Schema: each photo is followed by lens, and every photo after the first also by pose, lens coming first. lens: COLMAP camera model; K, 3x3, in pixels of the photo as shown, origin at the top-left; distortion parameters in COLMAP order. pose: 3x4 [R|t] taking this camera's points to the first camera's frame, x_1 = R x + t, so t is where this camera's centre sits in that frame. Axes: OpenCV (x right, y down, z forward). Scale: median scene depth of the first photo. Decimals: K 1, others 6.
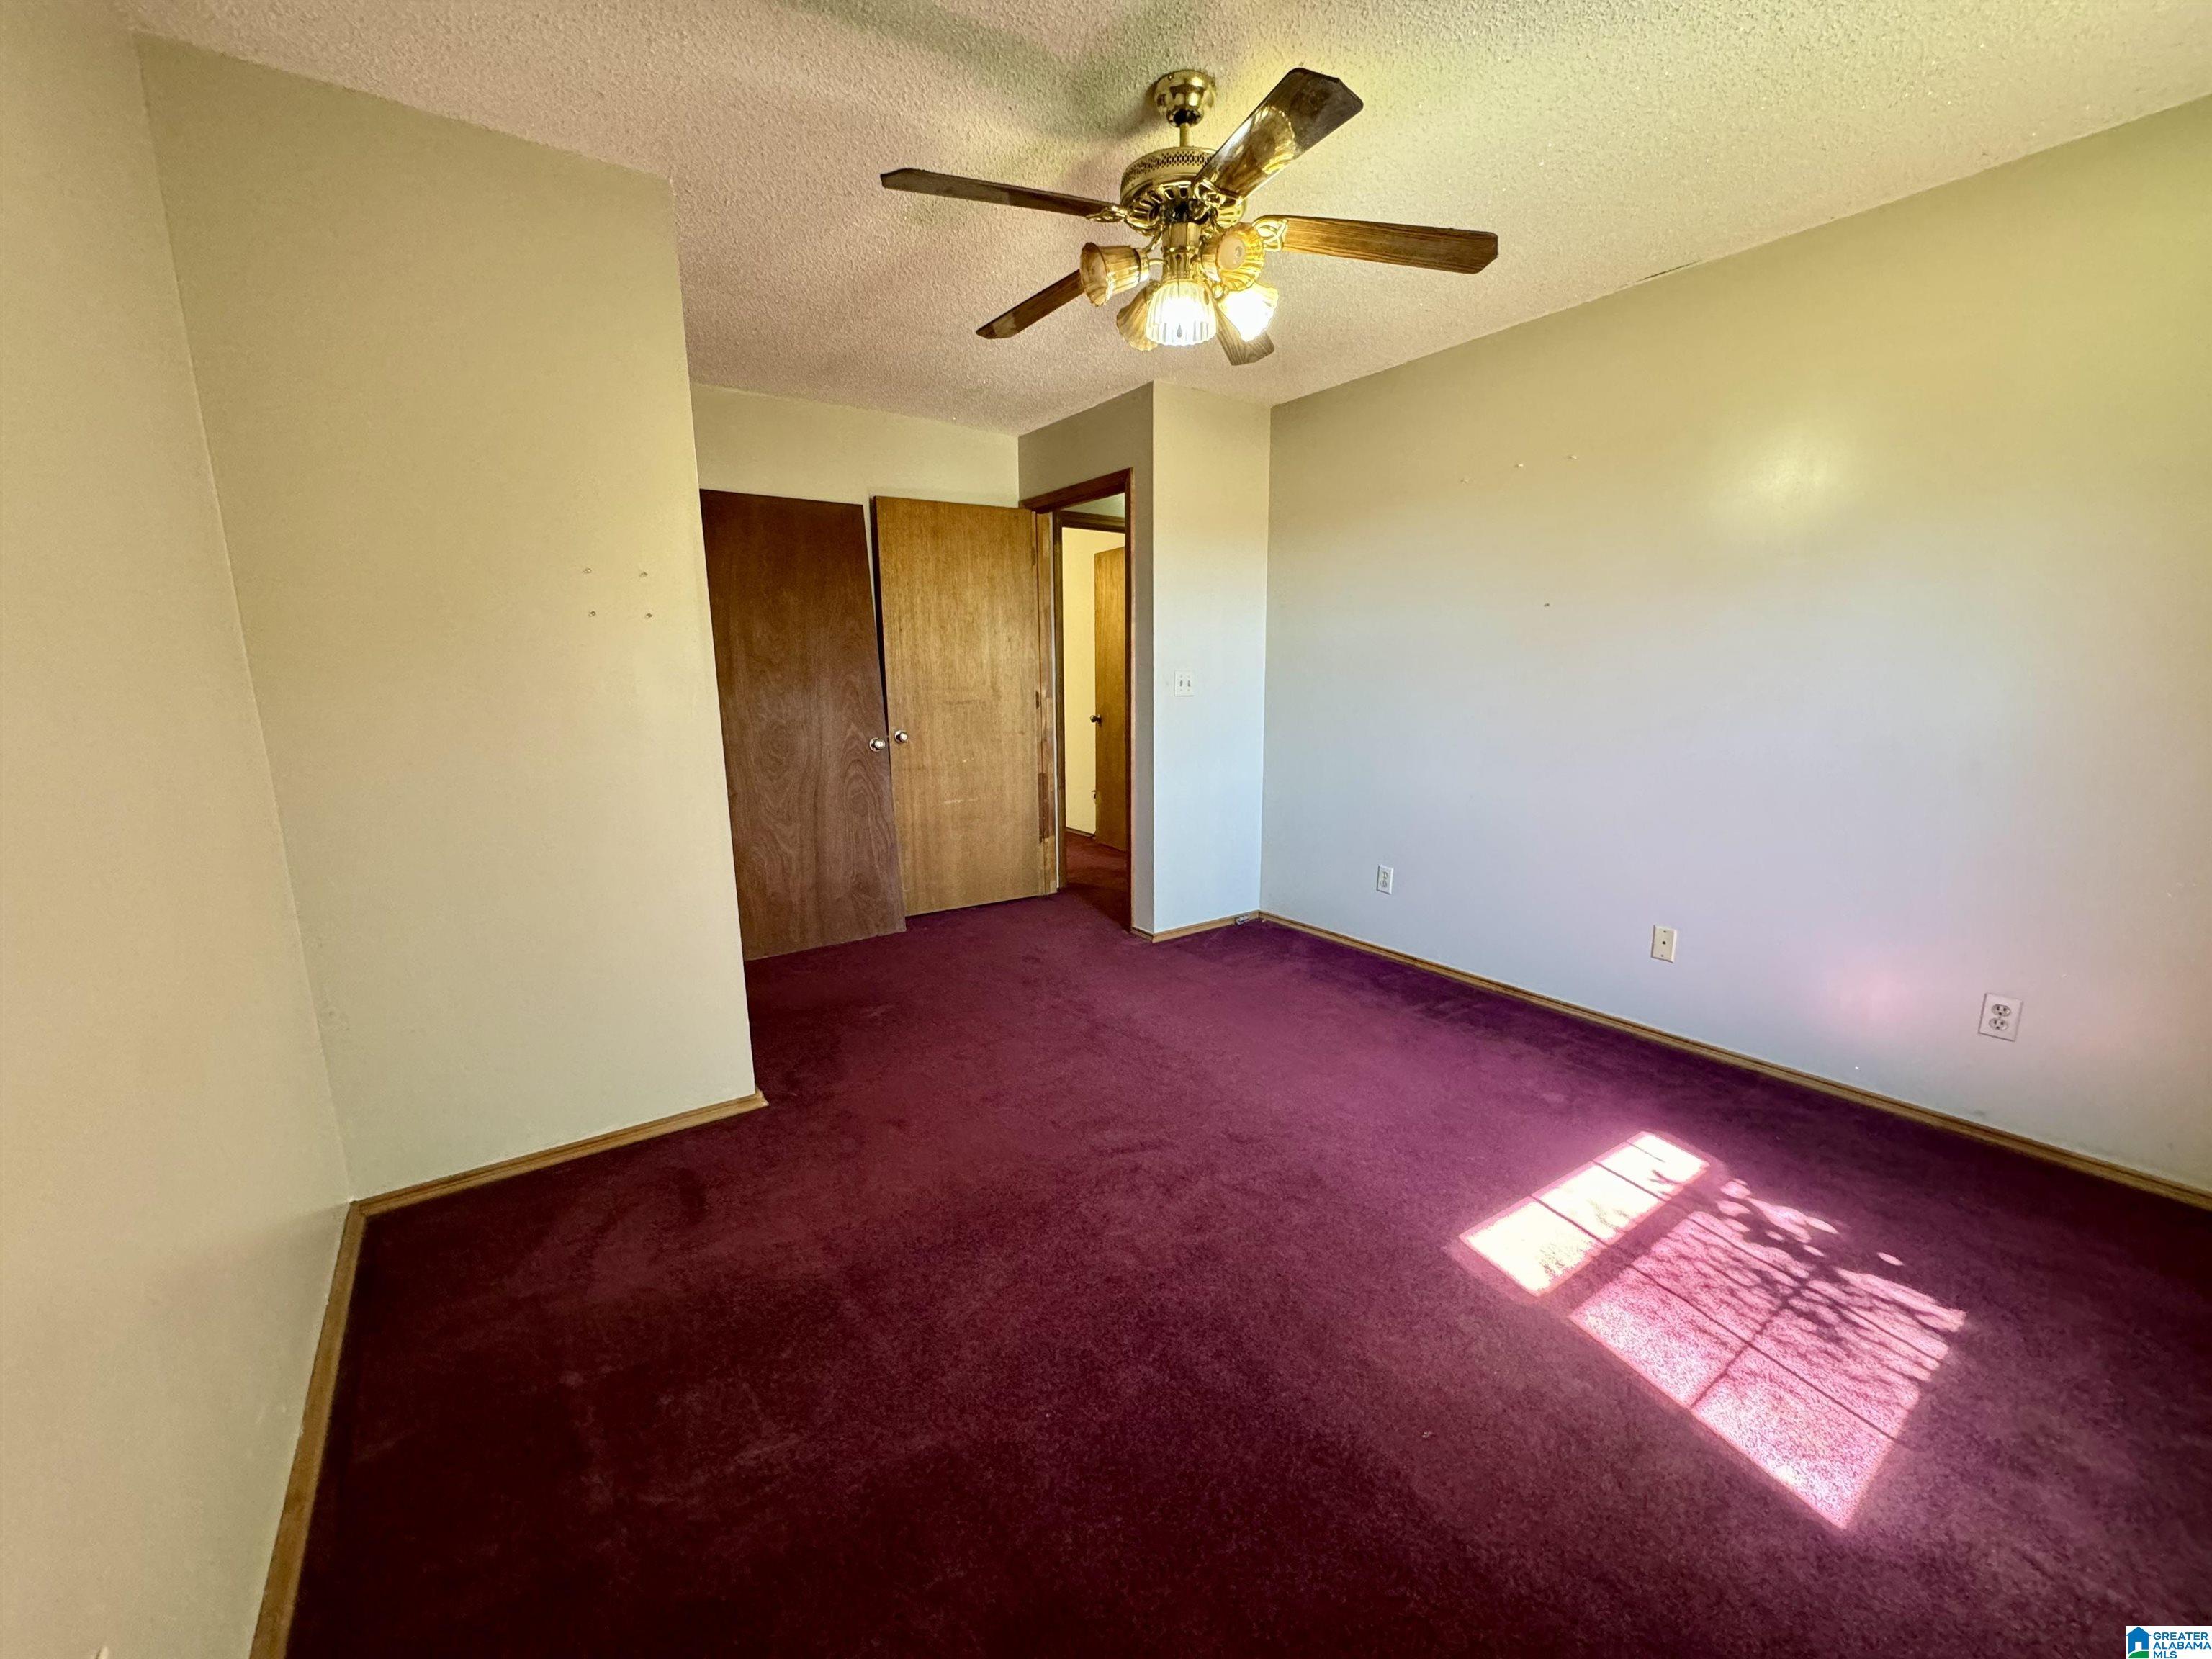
lens RADIAL K [[889.1, 0, 1106.2], [0, 889.1, 824.9], [0, 0, 1]] dist [-0.000495, 0.000927]
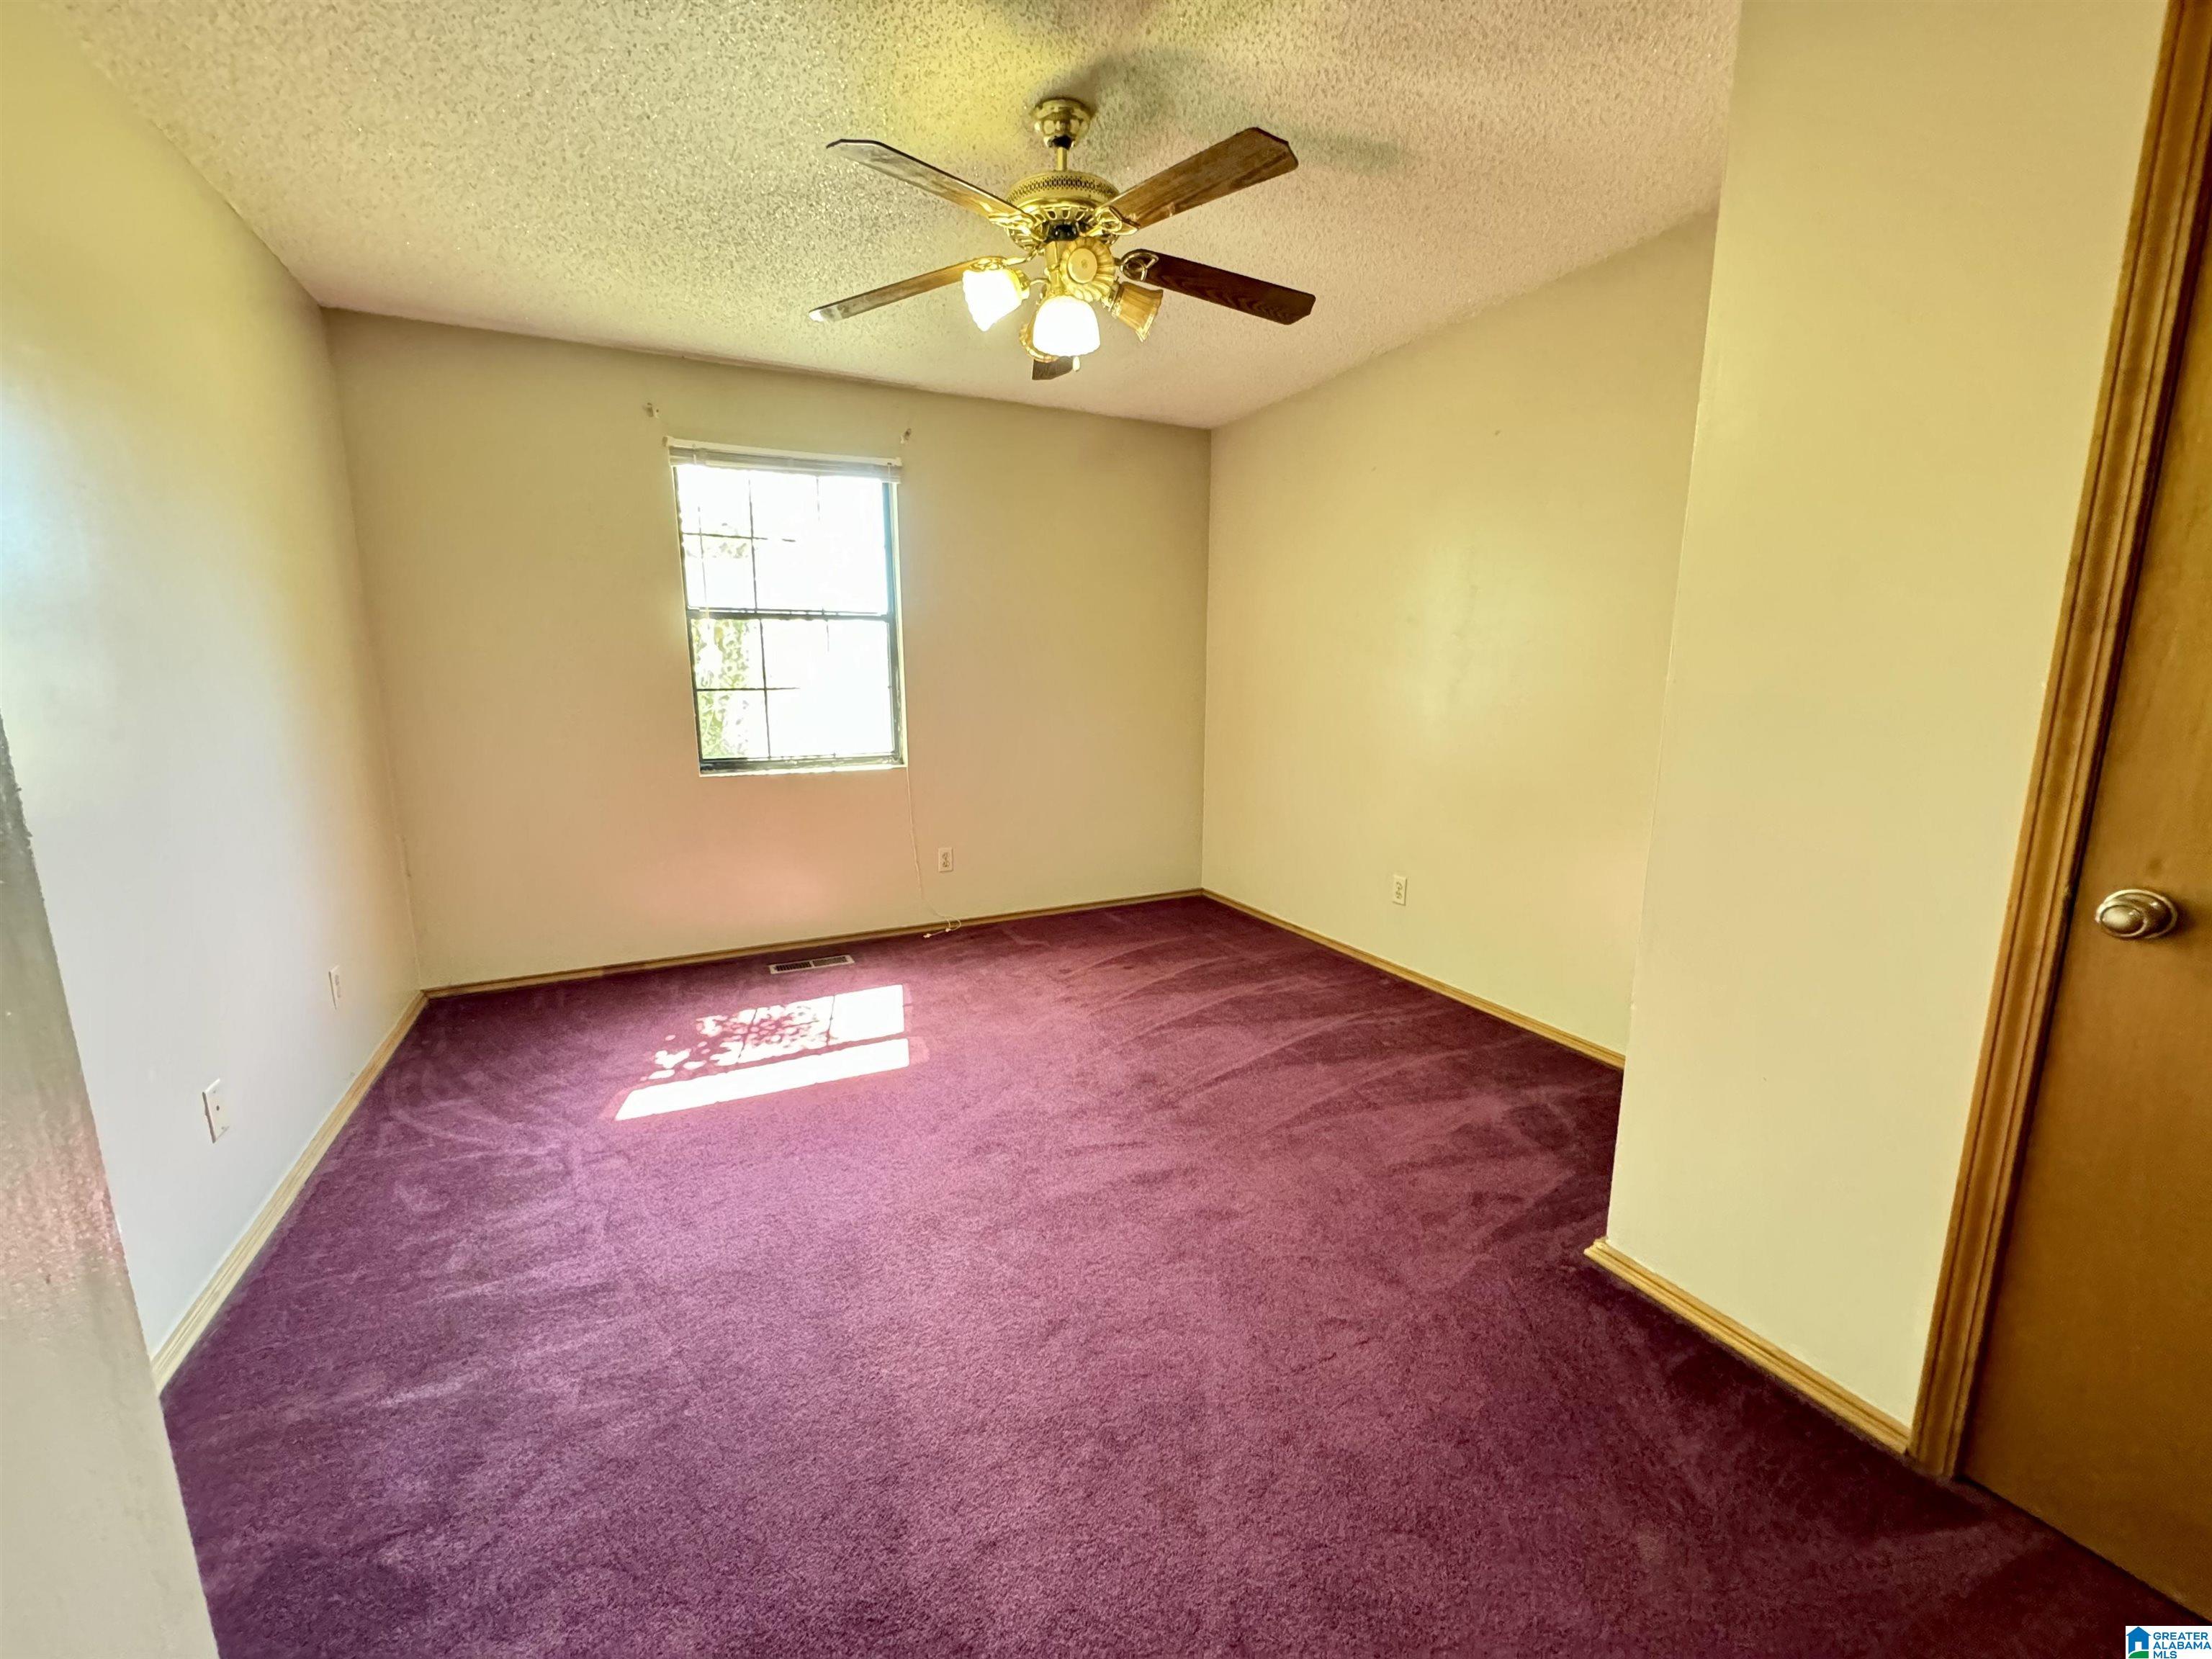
lens RADIAL K [[889.1, 0, 1106.2], [0, 889.1, 824.9], [0, 0, 1]] dist [-0.000495, 0.000927]
pose [[-0.985275, -0.010609, 0.170649, -0.148631], [0.050375, 0.935758, 0.349027, -0.373587], [-0.163389, 0.352484, -0.921444, 2.157198]]
